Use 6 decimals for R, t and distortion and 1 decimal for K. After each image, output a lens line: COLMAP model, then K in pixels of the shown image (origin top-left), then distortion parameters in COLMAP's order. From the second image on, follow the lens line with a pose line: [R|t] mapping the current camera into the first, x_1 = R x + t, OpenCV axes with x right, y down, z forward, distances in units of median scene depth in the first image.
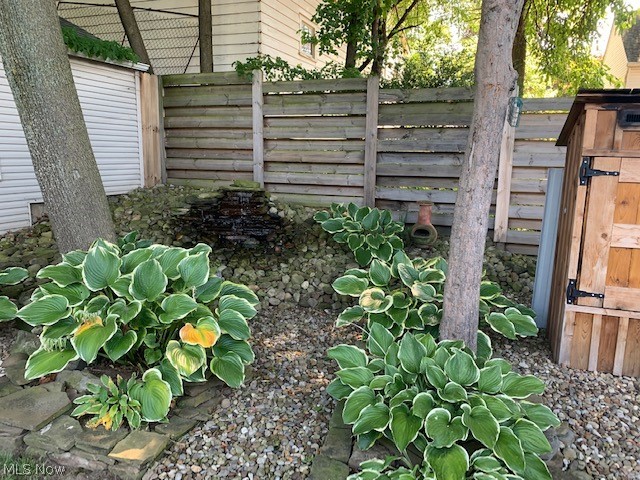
lens RADIAL K [[485.6, 0, 325.2], [0, 485.6, 233.9], [0, 0, 1]] dist [0.041895, -0.053891]
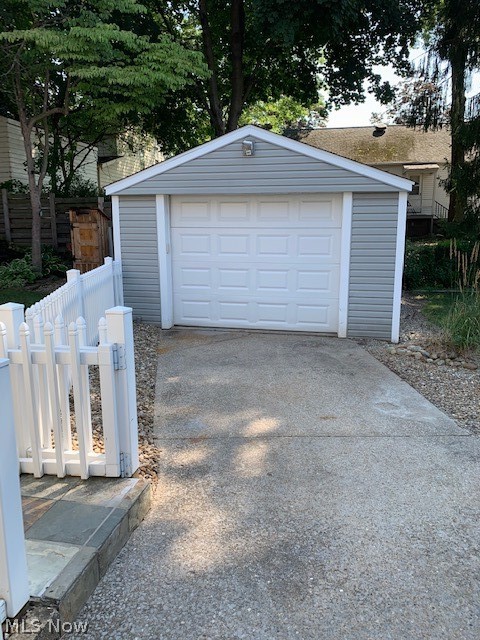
lens RADIAL K [[485.6, 0, 234.7], [0, 485.6, 317.6], [0, 0, 1]] dist [0.041895, -0.053891]
pose [[0.988688, -0.050807, 0.141122, 0.555734], [0.047875, 0.998563, 0.024090, 0.256603], [-0.142143, -0.017061, 0.989699, -1.388845]]
